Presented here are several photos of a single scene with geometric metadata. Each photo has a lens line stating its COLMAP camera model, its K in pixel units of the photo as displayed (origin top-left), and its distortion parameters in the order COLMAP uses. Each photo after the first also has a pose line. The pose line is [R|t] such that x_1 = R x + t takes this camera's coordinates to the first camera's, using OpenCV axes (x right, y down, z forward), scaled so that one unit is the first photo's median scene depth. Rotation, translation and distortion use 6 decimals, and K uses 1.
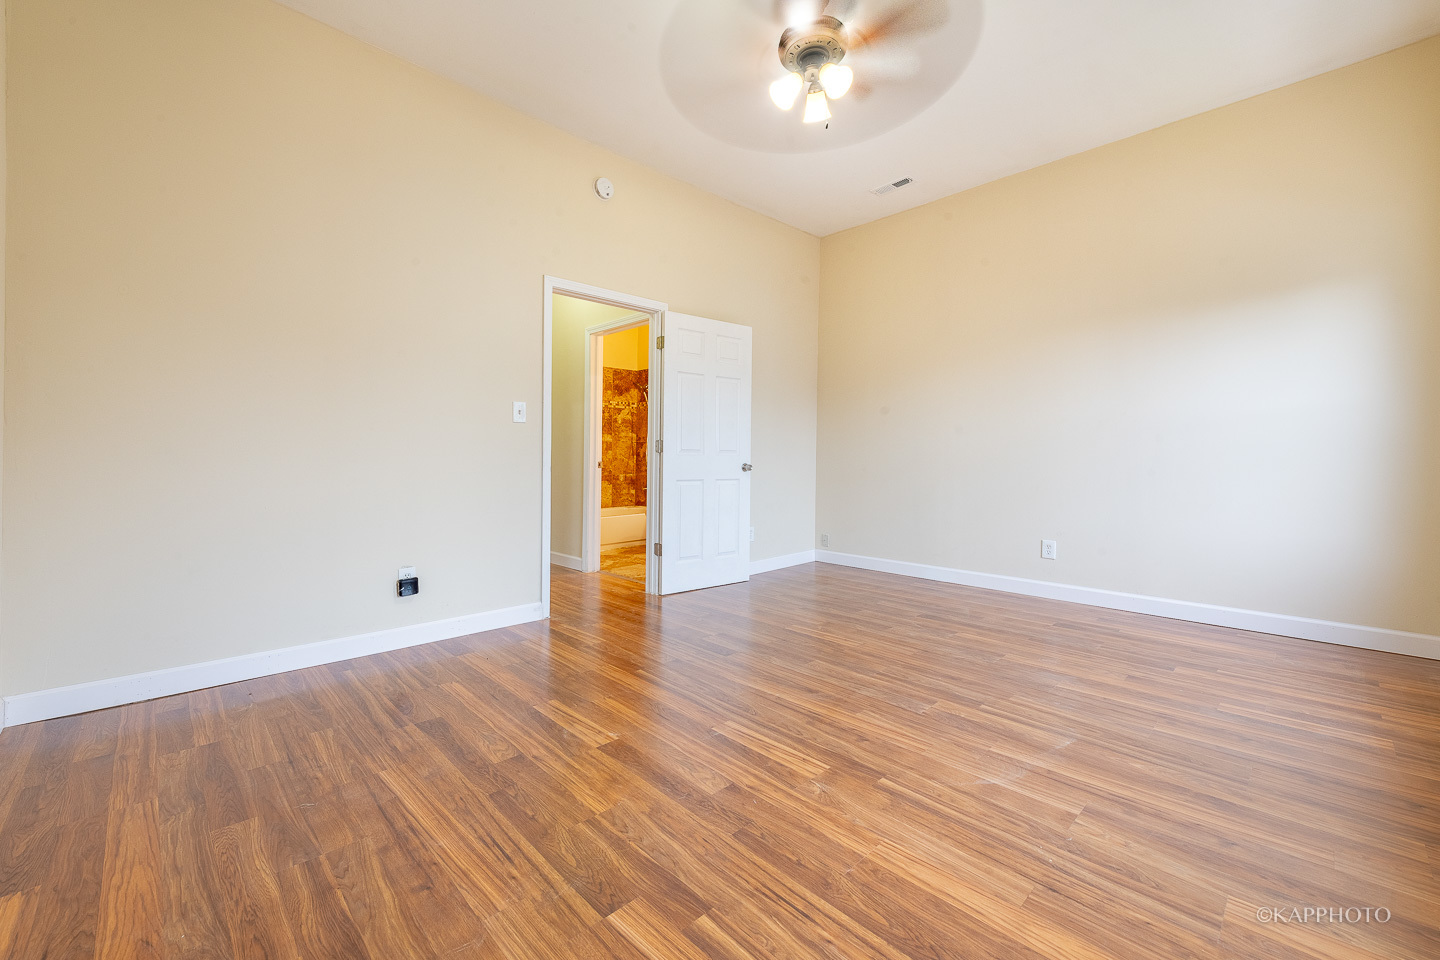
lens RADIAL K [[576.3, 0, 684.4], [0, 576.3, 421.3], [0, 0, 1]] dist [0.015296, -0.005076]
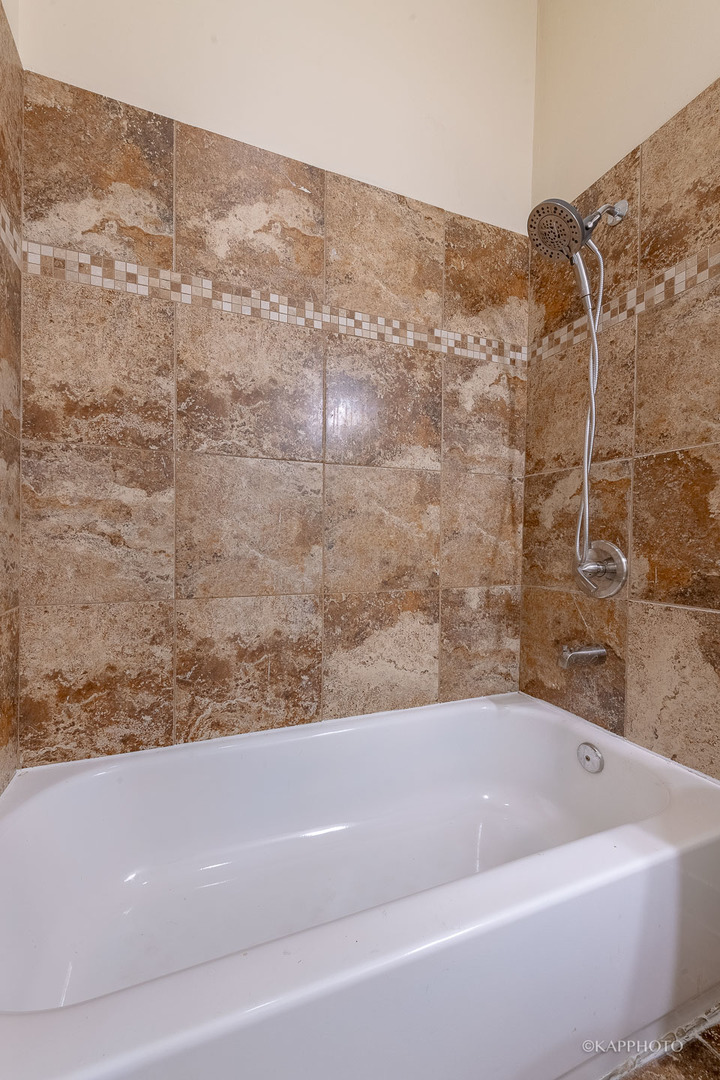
lens RADIAL K [[432.2, 0, 348.7], [0, 432.2, 539.4], [0, 0, 1]] dist [0.015296, -0.005076]
pose [[0.935230, 0.012456, -0.353821, -0.090413], [0.010893, 0.997895, 0.063923, 0.052777], [0.353873, -0.063637, 0.933126, 0.768562]]
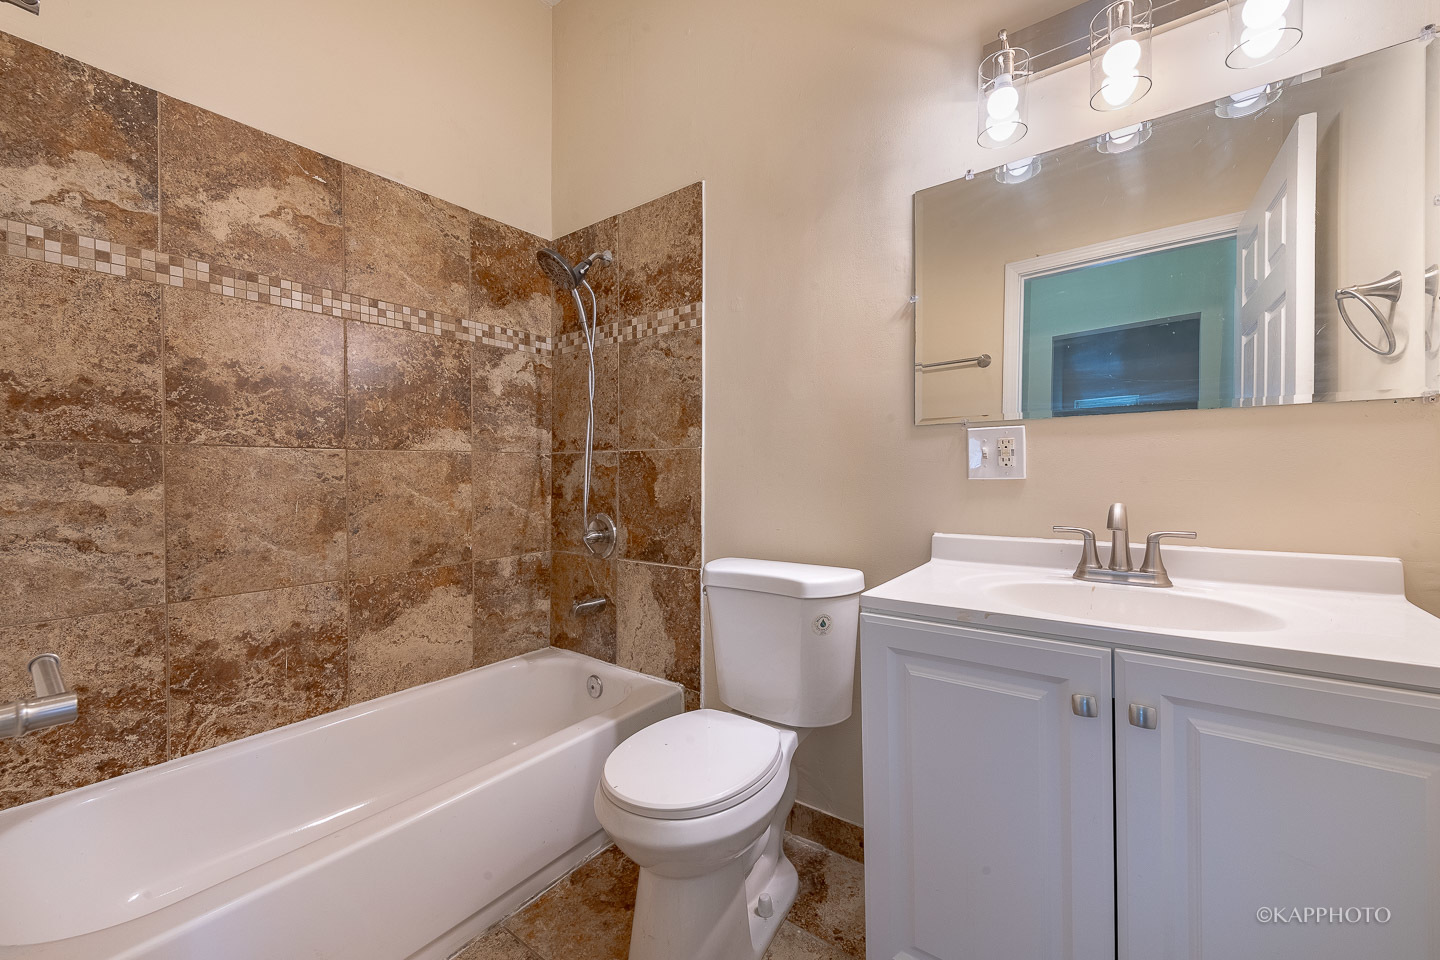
lens RADIAL K [[576.3, 0, 674.4], [0, 576.3, 470.0], [0, 0, 1]] dist [0.015296, -0.005076]
pose [[0.990768, -0.009128, 0.135257, -0.059484], [0.001647, 0.998467, 0.055320, 0.026626], [-0.135555, -0.054587, 0.989265, 0.670782]]
